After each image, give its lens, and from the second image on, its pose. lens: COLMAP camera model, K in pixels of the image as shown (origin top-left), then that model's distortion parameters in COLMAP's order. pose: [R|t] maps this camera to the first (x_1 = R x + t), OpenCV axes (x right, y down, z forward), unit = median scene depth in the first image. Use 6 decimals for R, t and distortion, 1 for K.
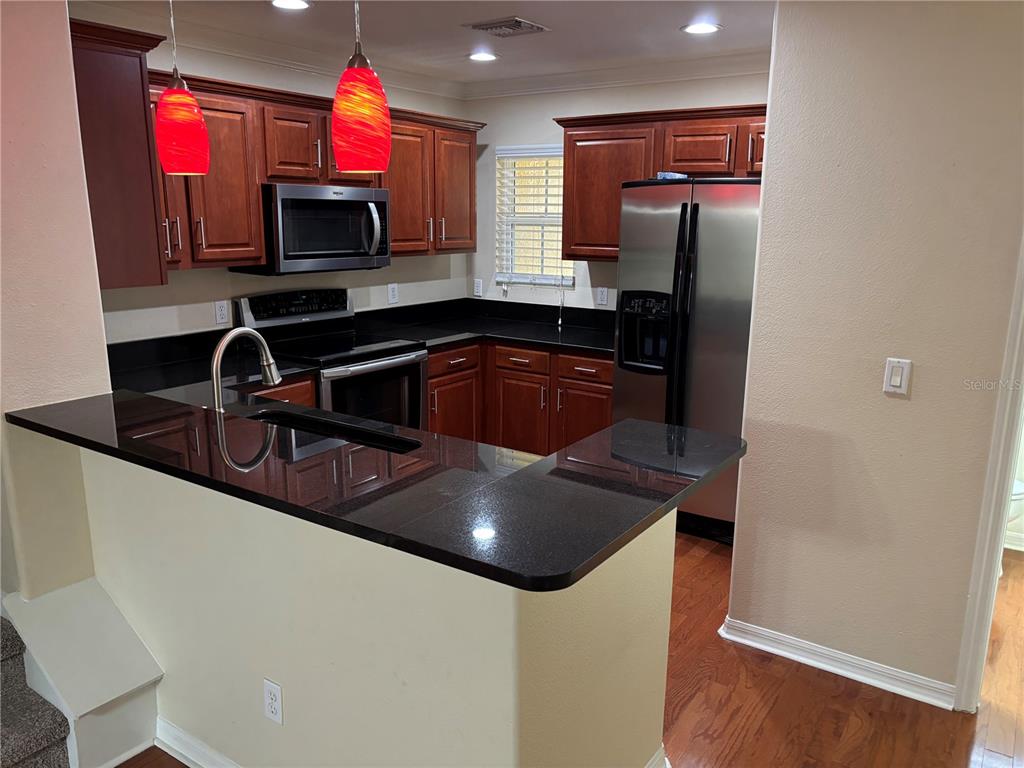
lens RADIAL K [[785.3, 0, 513.2], [0, 785.3, 398.9], [0, 0, 1]] dist [0.017518, 0.005940]
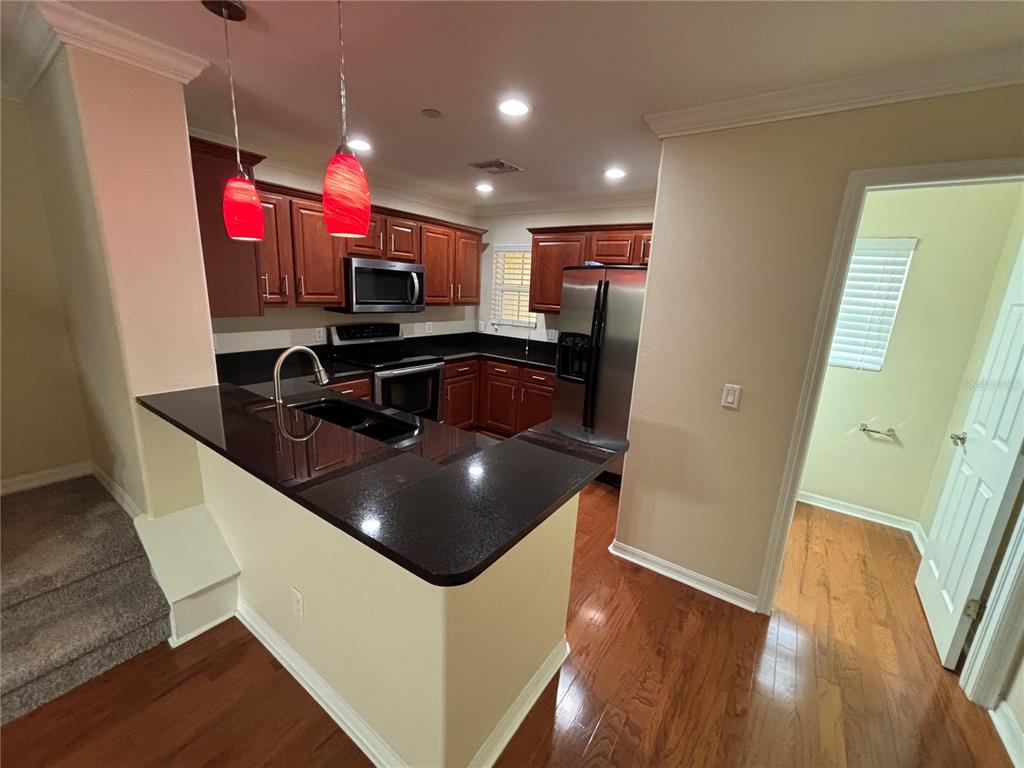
lens RADIAL K [[416.2, 0, 508.7], [0, 416.2, 388.0], [0, 0, 1]] dist [-0.000903, -0.000098]
pose [[0.999017, 0.043894, -0.006235, 0.039789], [-0.043864, 0.999025, 0.004910, -0.019677], [0.006444, -0.004632, 0.999969, 0.125259]]
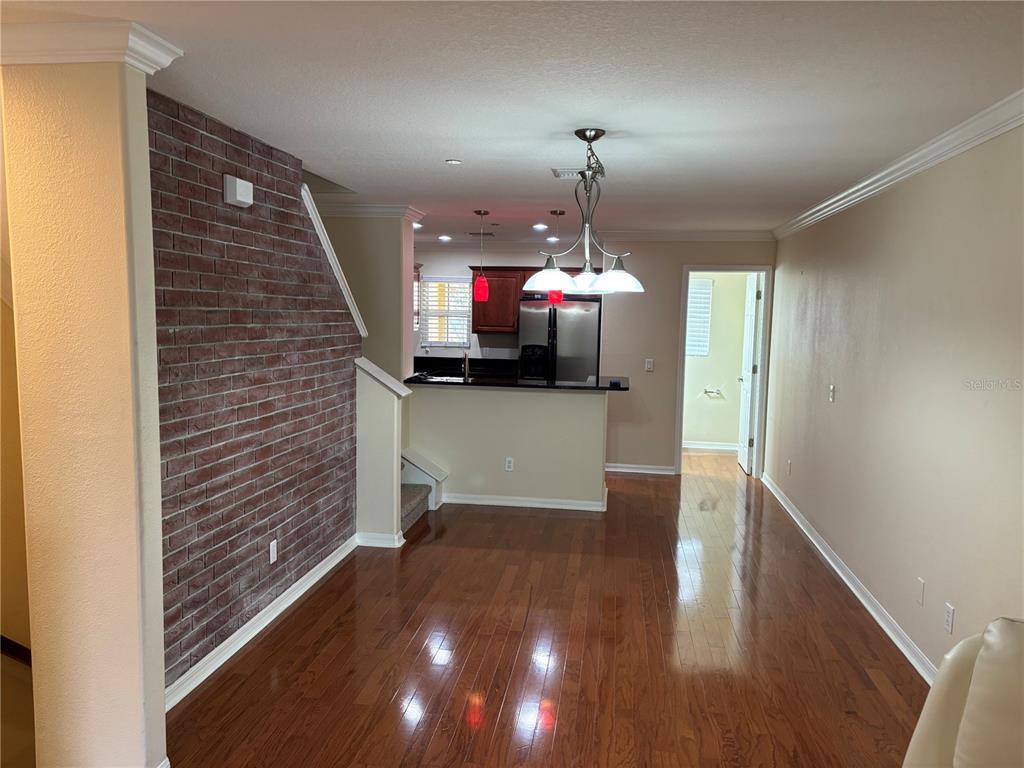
lens RADIAL K [[785.3, 0, 513.2], [0, 785.3, 398.9], [0, 0, 1]] dist [0.017518, 0.005940]
pose [[0.894502, -0.040480, 0.445227, -0.923297], [0.091194, 0.991474, -0.093074, 0.229881], [-0.437664, 0.123857, 0.890567, -1.005972]]
